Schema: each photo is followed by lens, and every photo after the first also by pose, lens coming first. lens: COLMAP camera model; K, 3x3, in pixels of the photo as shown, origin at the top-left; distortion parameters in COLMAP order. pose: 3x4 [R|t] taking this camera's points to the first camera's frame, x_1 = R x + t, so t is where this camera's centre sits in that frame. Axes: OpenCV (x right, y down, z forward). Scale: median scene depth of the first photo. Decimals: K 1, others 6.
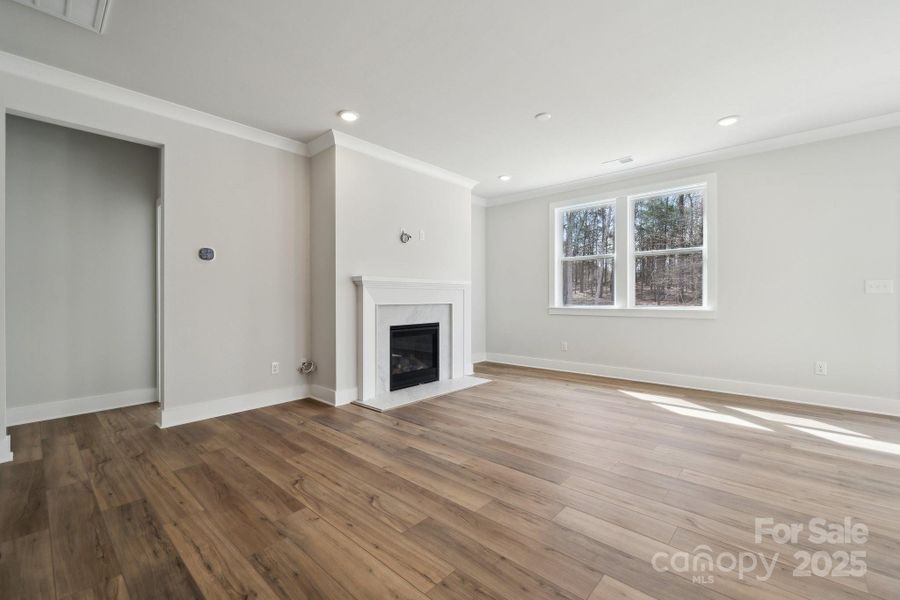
lens RADIAL K [[380.3, 0, 450.0], [0, 380.3, 300.0], [0, 0, 1]] dist [0.002415, 0.000168]
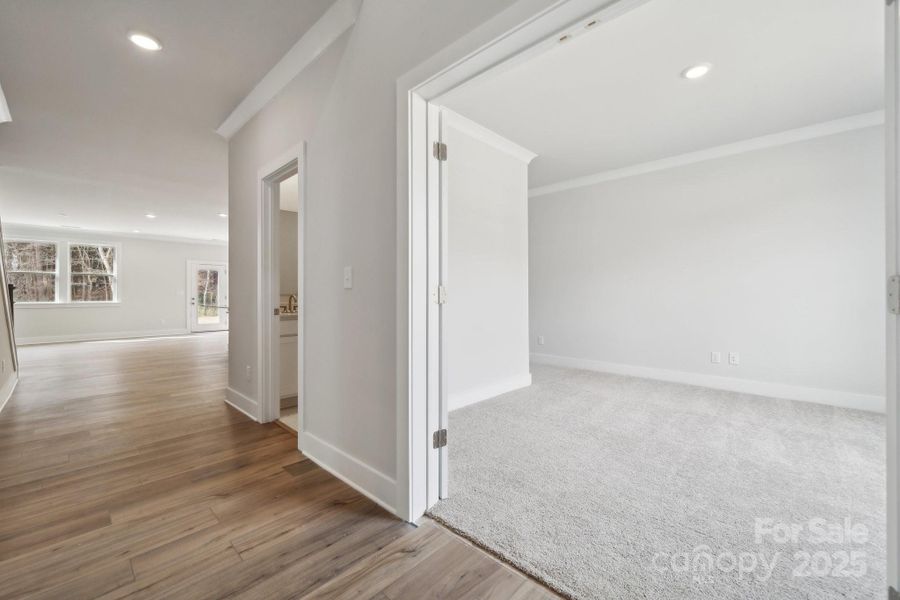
lens RADIAL K [[380.3, 0, 450.0], [0, 380.3, 300.0], [0, 0, 1]] dist [0.002415, 0.000168]
pose [[0.040446, -0.006921, 0.999158, -1.427757], [0.008127, 0.999945, 0.006598, 0.013566], [-0.999149, 0.007854, 0.040500, -1.006696]]
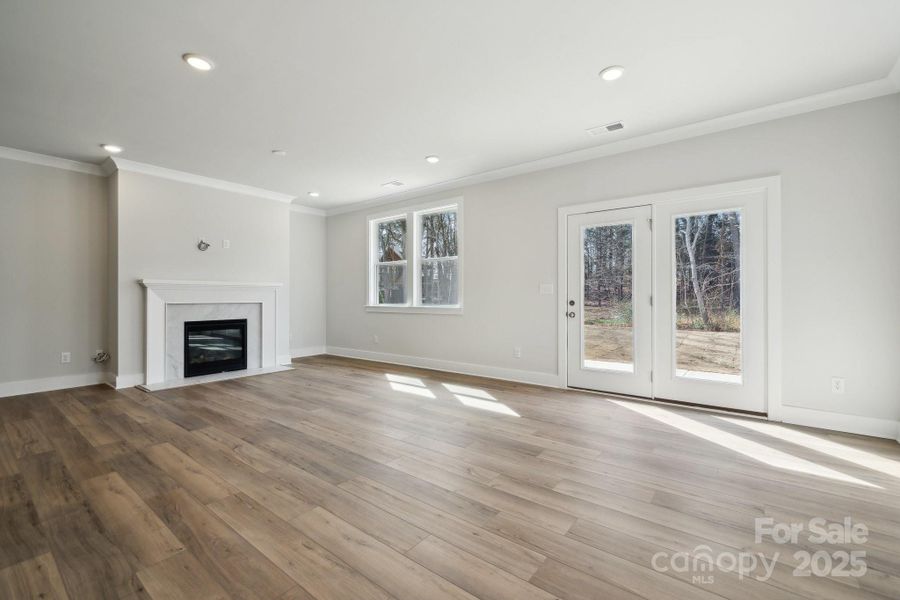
lens RADIAL K [[387.1, 0, 460.6], [0, 387.1, 299.1], [0, 0, 1]] dist [-0.002093, -0.000442]
pose [[0.997122, -0.000082, 0.075809, 0.568460], [0.000188, 0.999999, -0.001390, 0.000574], [-0.075808, 0.001400, 0.997121, -0.237938]]
